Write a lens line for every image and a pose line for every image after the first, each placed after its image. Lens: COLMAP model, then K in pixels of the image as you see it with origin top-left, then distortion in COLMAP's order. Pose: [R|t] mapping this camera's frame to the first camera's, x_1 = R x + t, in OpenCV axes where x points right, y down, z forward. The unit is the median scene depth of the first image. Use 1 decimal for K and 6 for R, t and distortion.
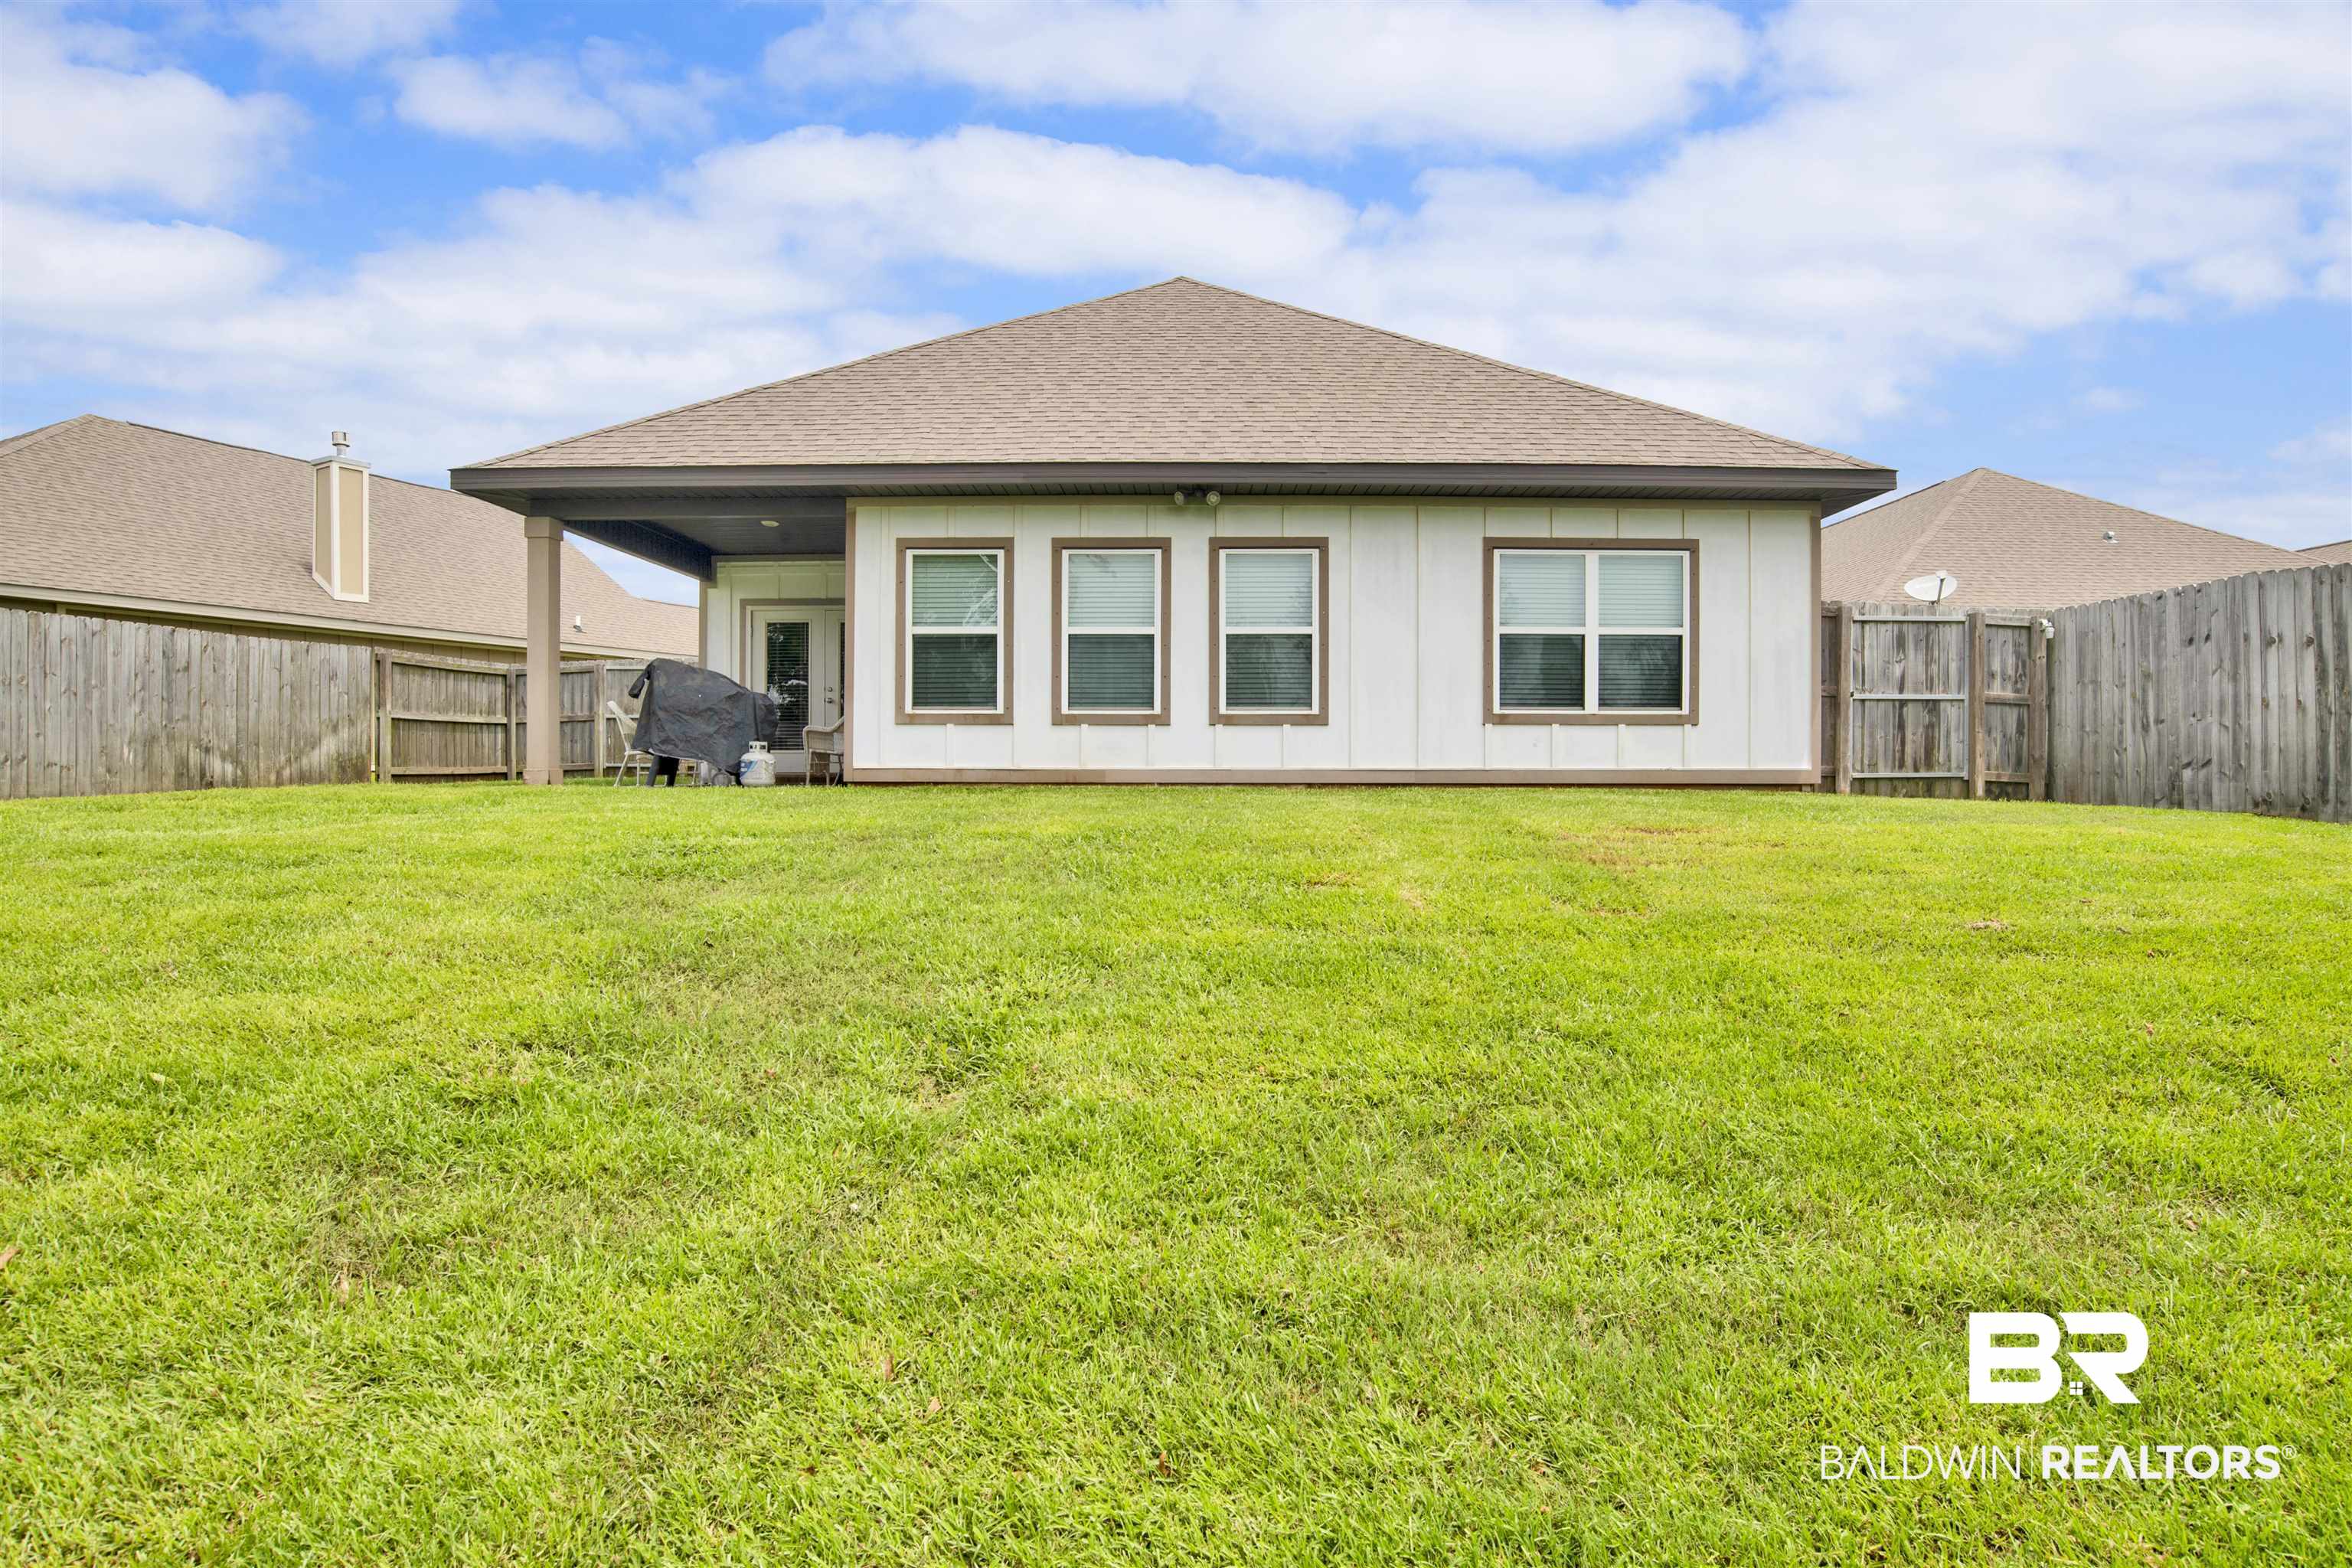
lens RADIAL K [[1245.4, 0, 1169.8], [0, 1245.4, 774.0], [0, 0, 1]] dist [-0.059830, 0.017608]
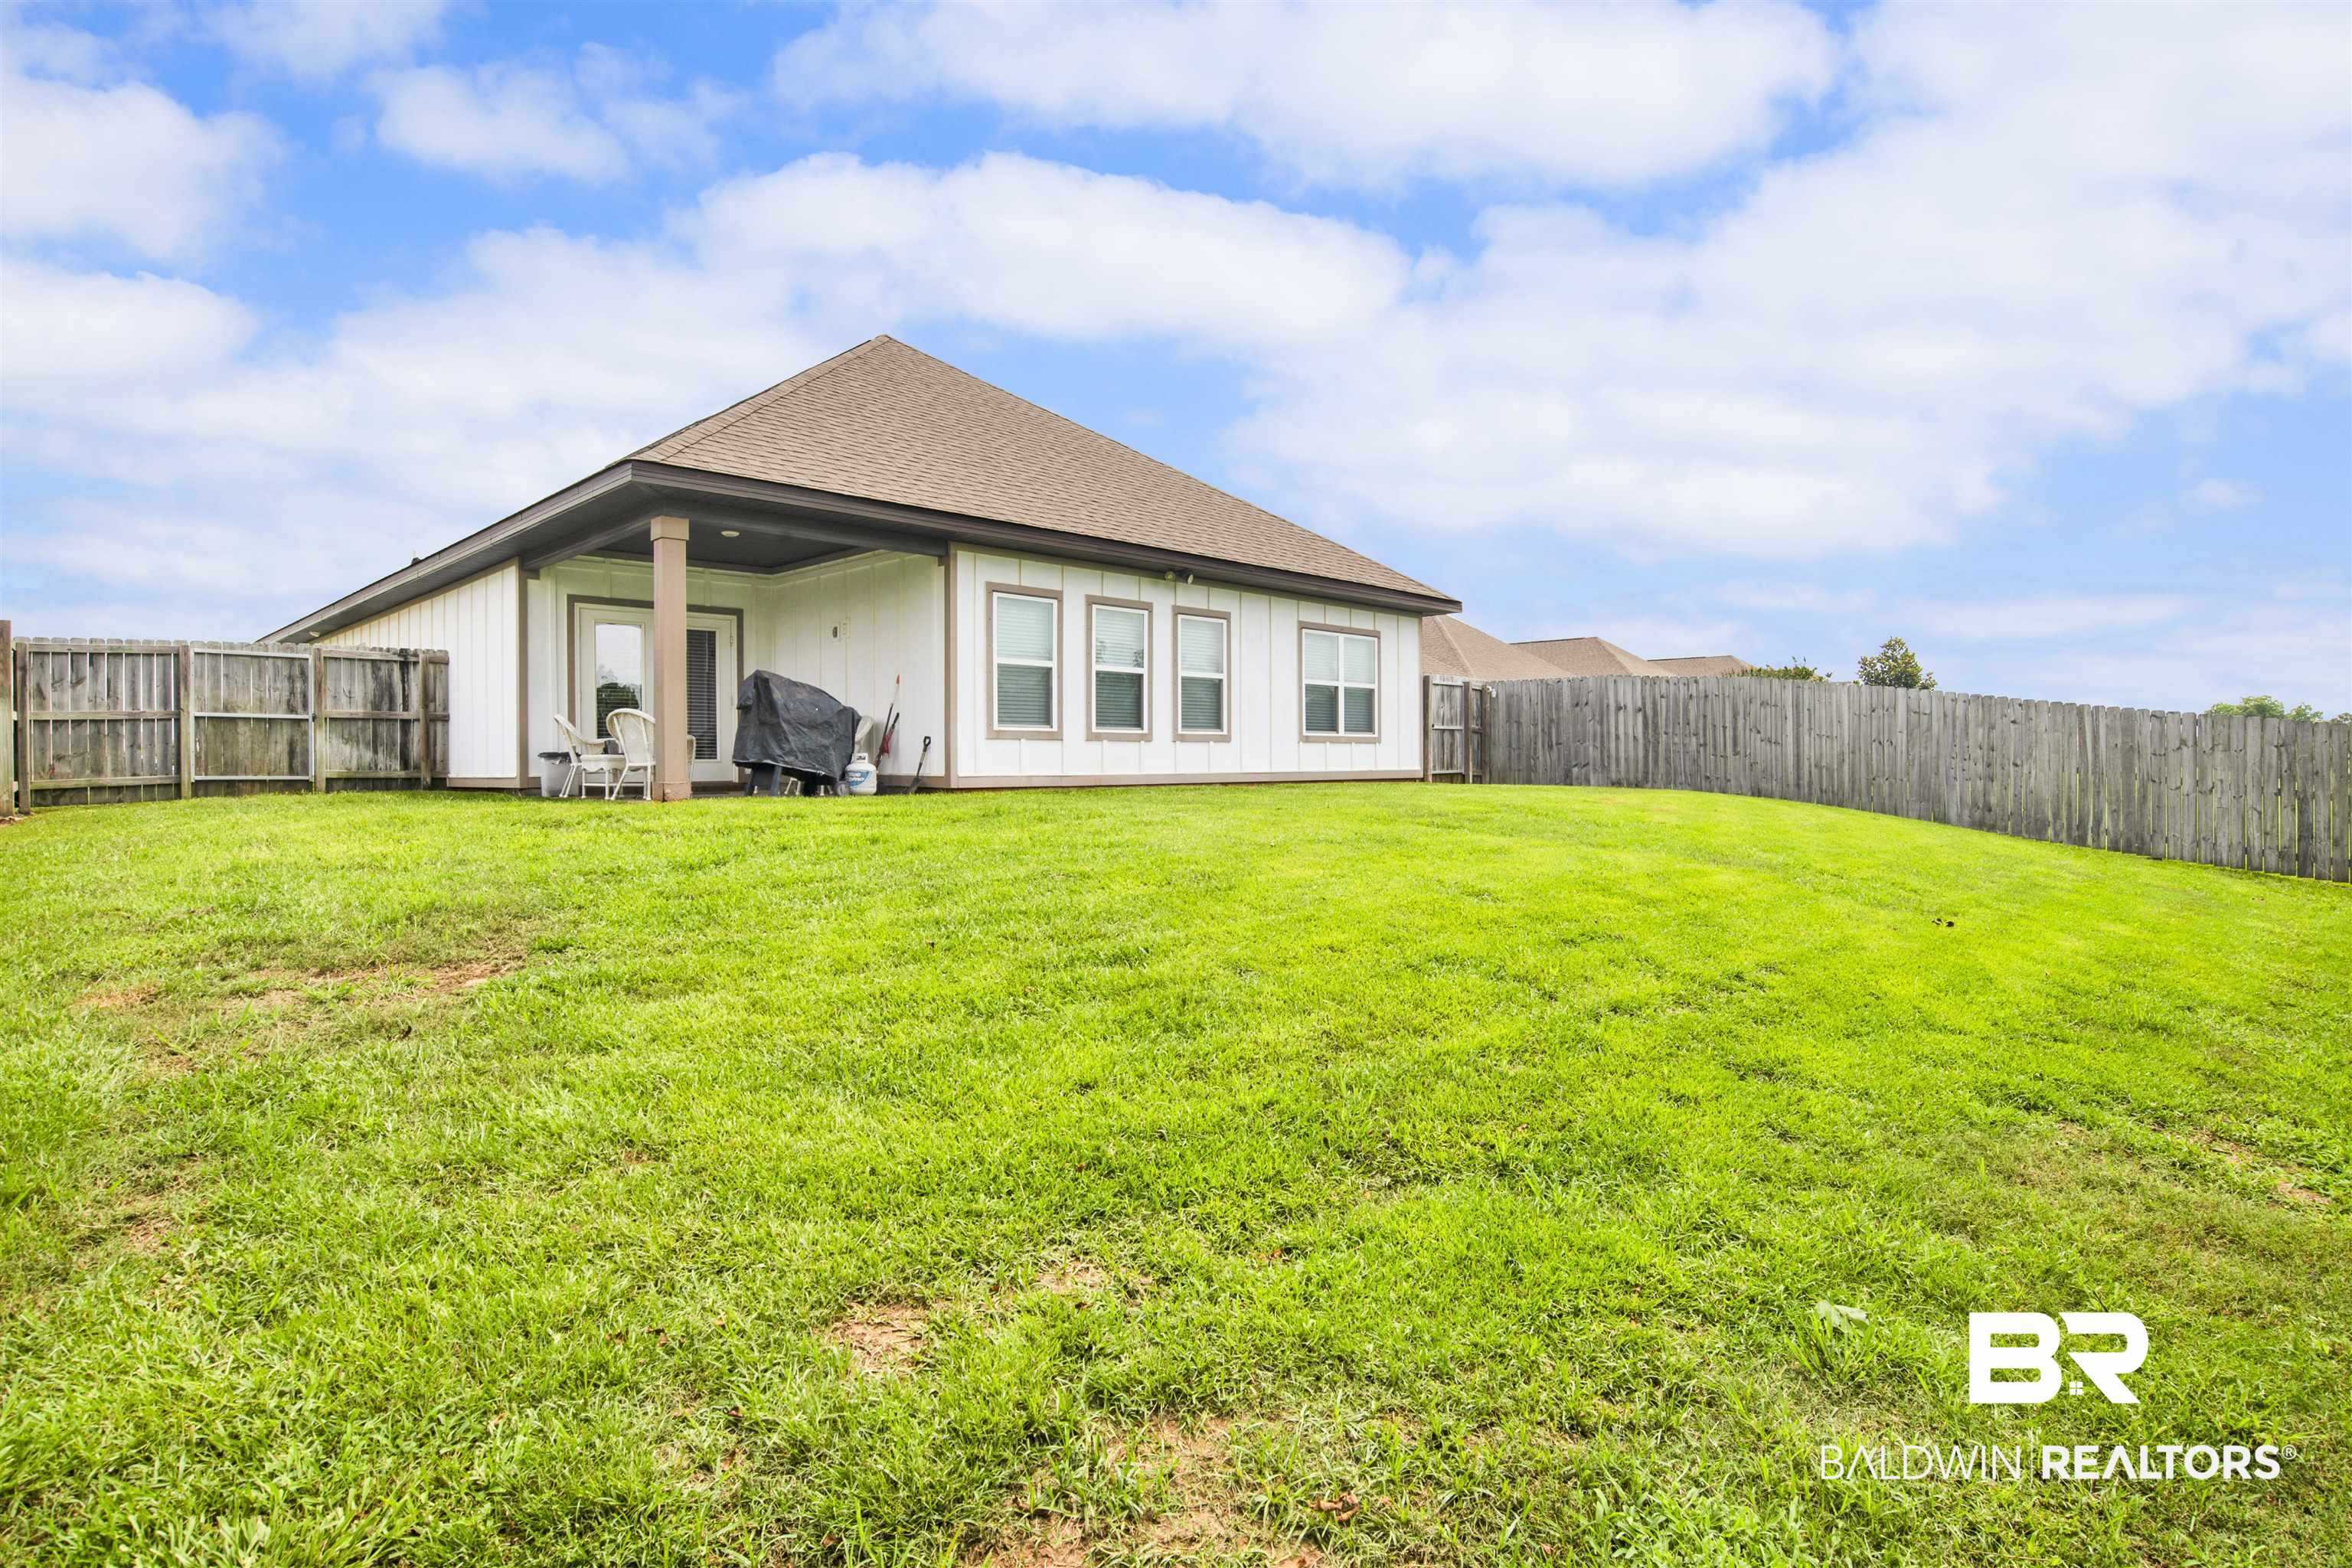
lens RADIAL K [[1245.4, 0, 1173.0], [0, 1245.4, 781.3], [0, 0, 1]] dist [-0.059830, 0.017608]
pose [[0.677205, -0.017417, 0.735588, -0.988521], [0.011953, 0.999848, 0.012670, -0.012709], [-0.735698, 0.000212, 0.677310, 0.067049]]
